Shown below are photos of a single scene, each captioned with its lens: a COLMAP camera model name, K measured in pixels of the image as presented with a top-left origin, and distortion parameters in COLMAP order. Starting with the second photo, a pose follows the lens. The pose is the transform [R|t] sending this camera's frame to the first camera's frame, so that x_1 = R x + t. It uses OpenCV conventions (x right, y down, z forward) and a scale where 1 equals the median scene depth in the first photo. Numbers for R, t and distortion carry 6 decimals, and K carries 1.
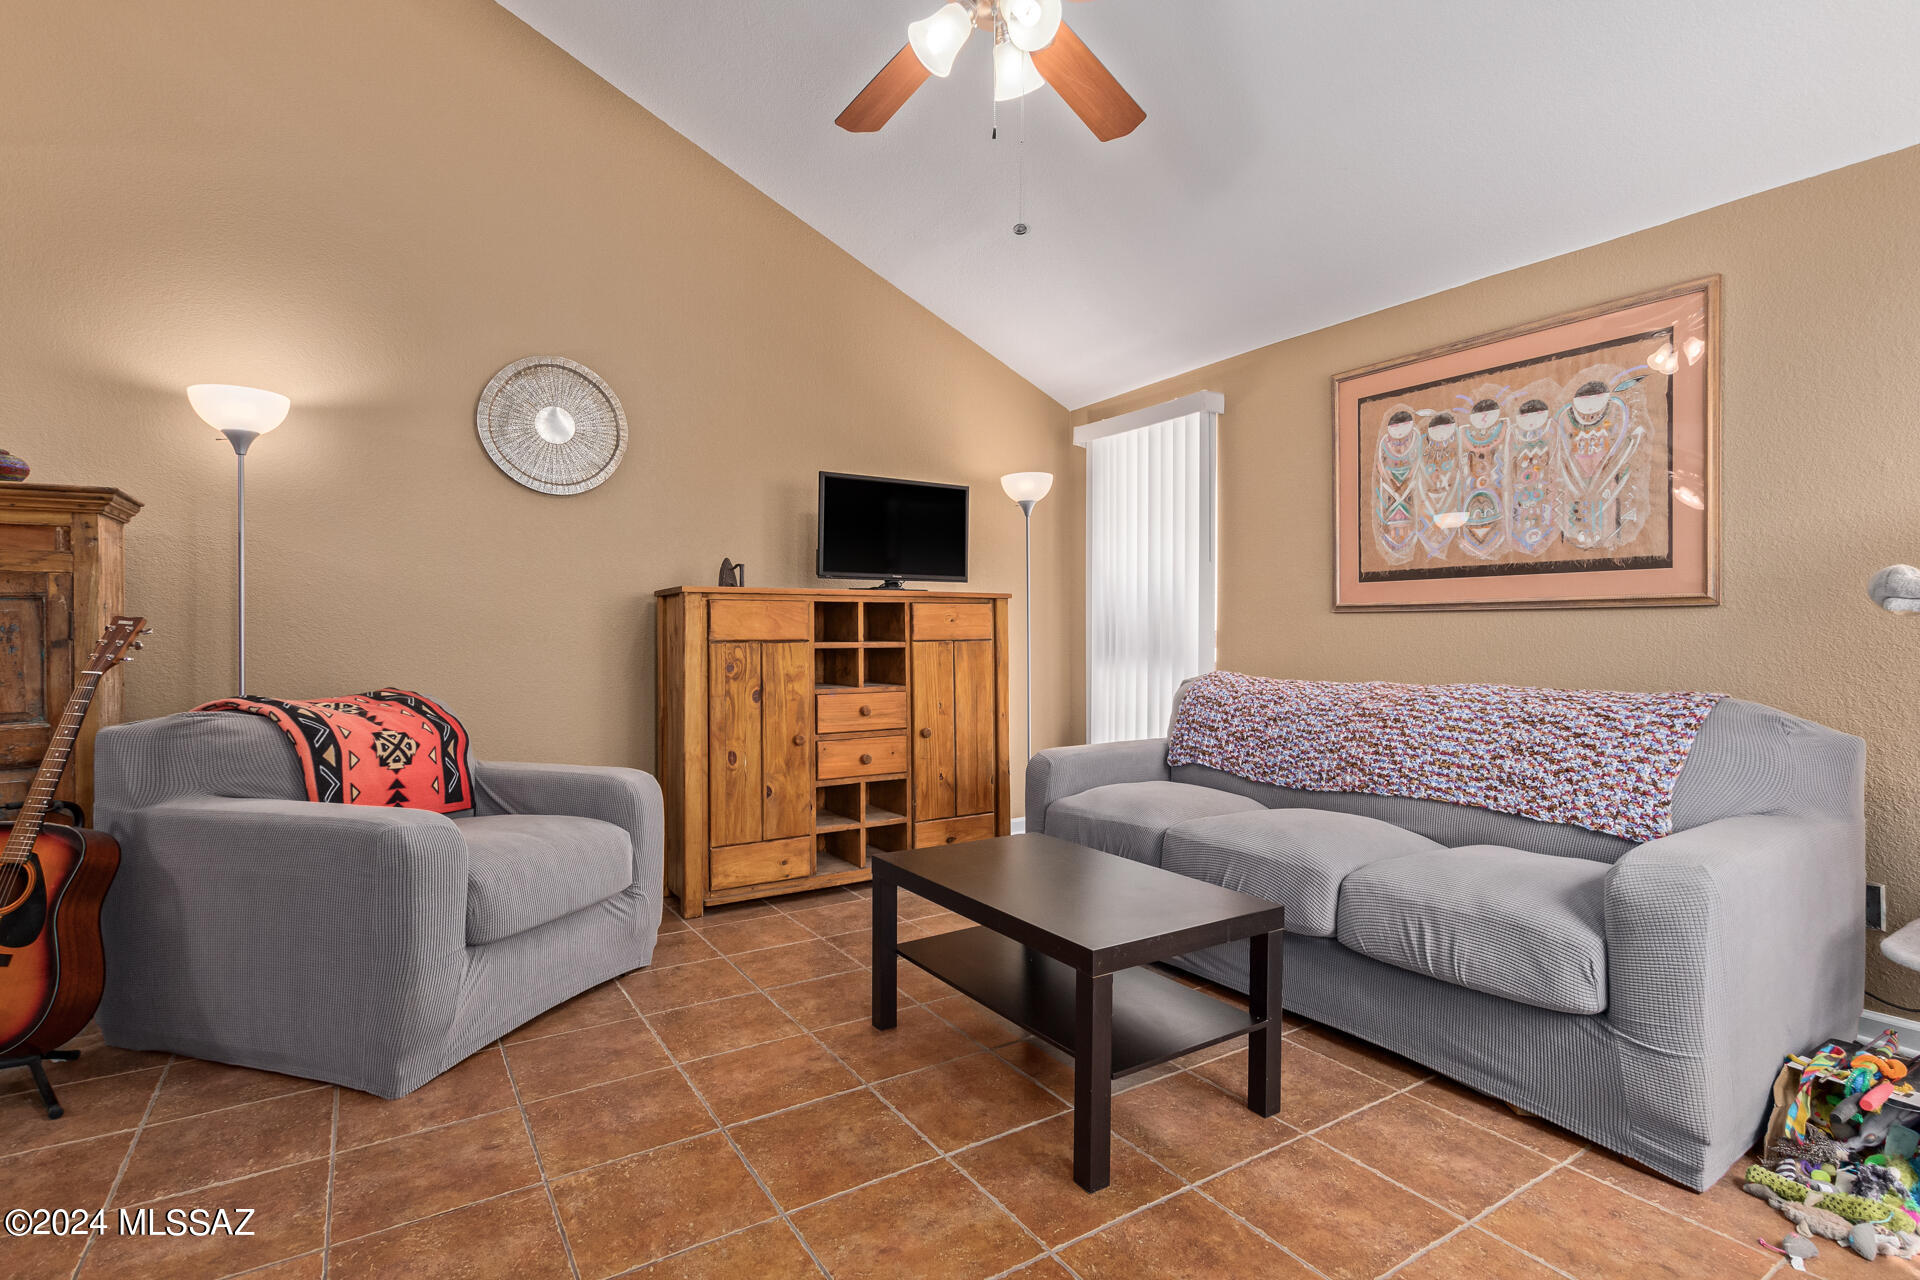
lens RADIAL K [[916.3, 0, 986.8], [0, 916.3, 630.1], [0, 0, 1]] dist [0.008240, -0.001168]
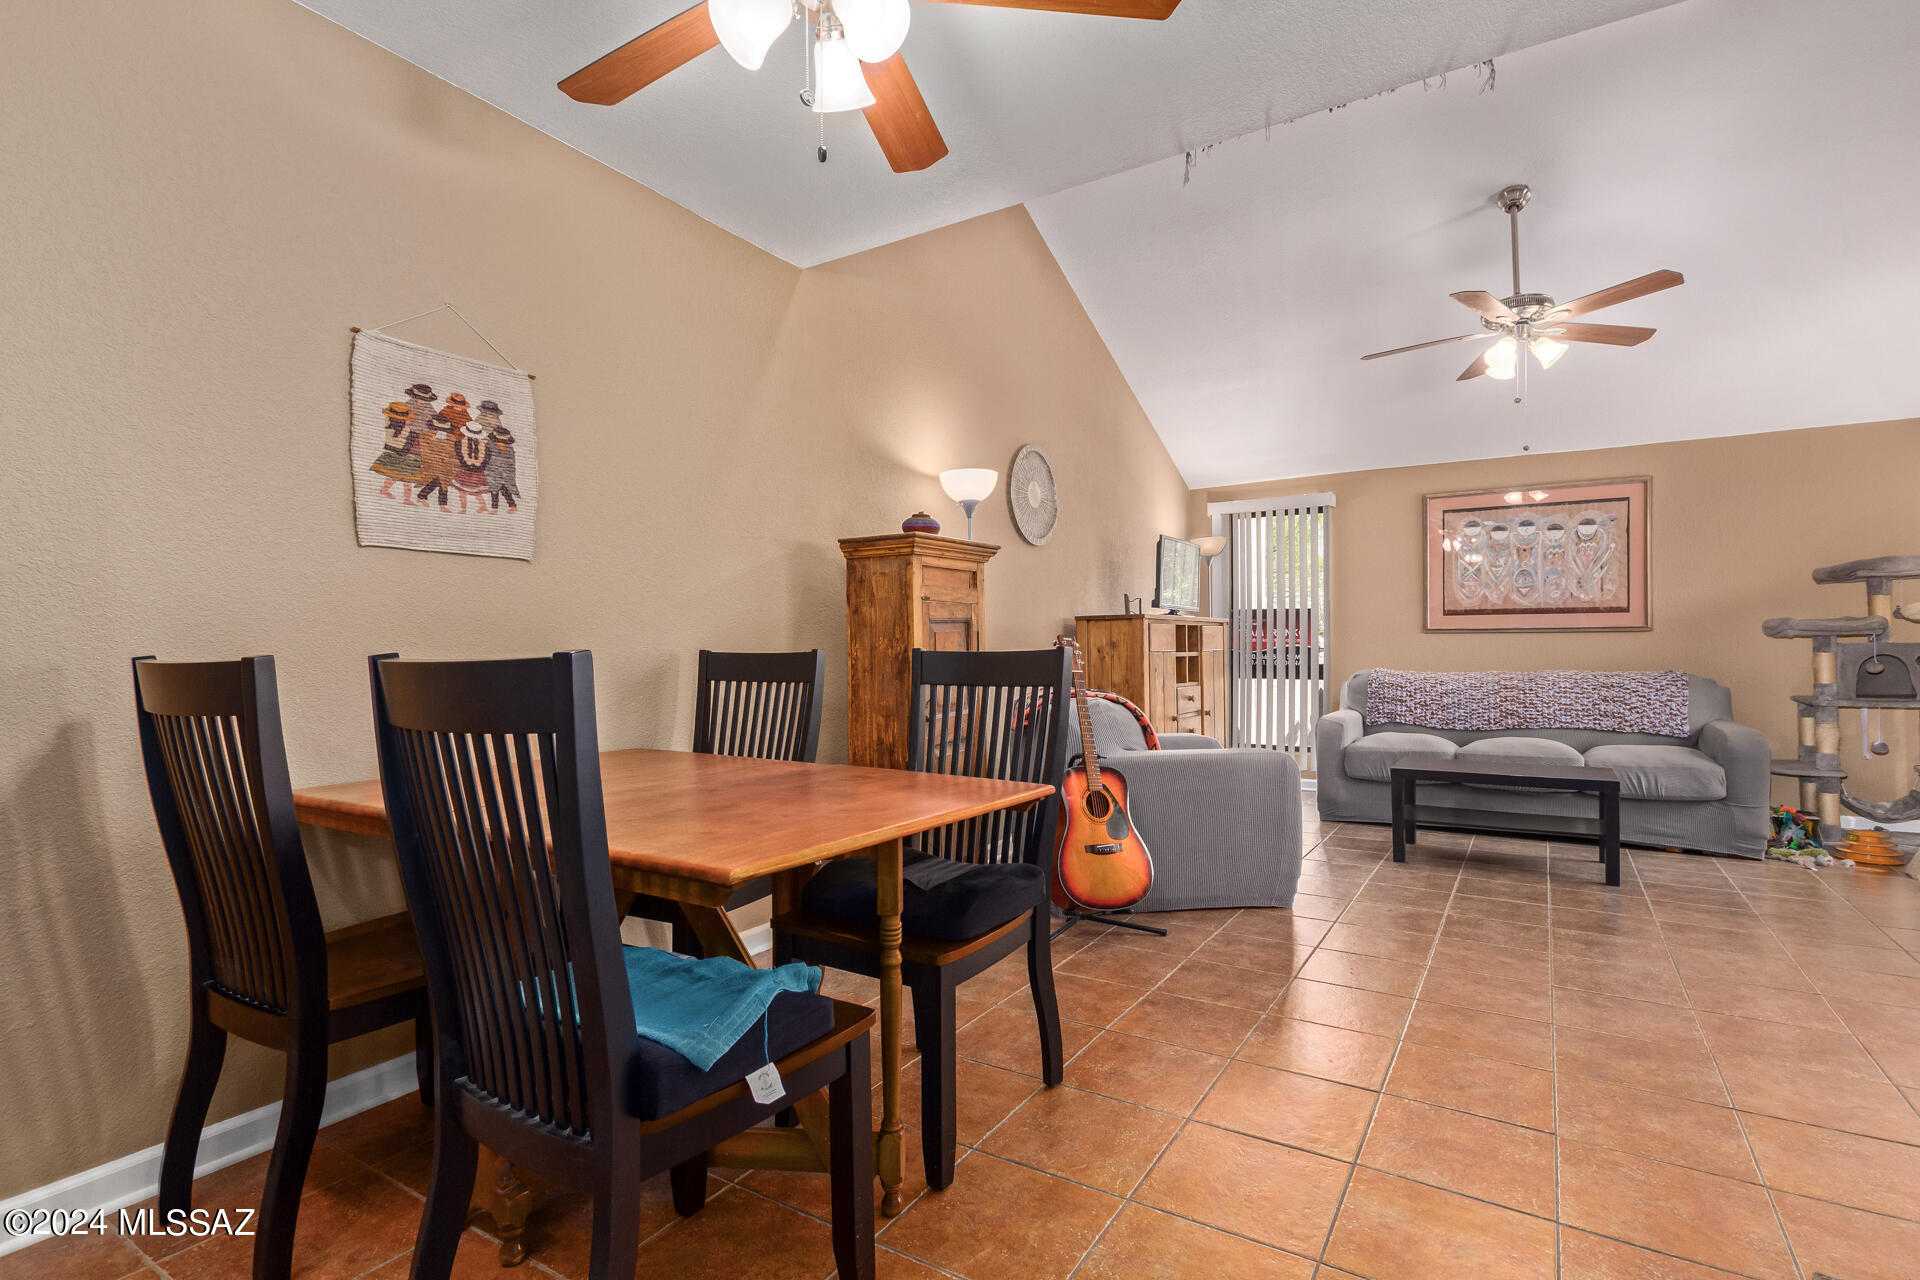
lens RADIAL K [[916.3, 0, 968.7], [0, 916.3, 642.9], [0, 0, 1]] dist [0.008240, -0.001168]
pose [[0.908448, -0.001980, 0.417993, -1.408066], [0.003189, 0.999993, -0.002193, 0.000750], [-0.417986, 0.003325, 0.908447, -0.252429]]
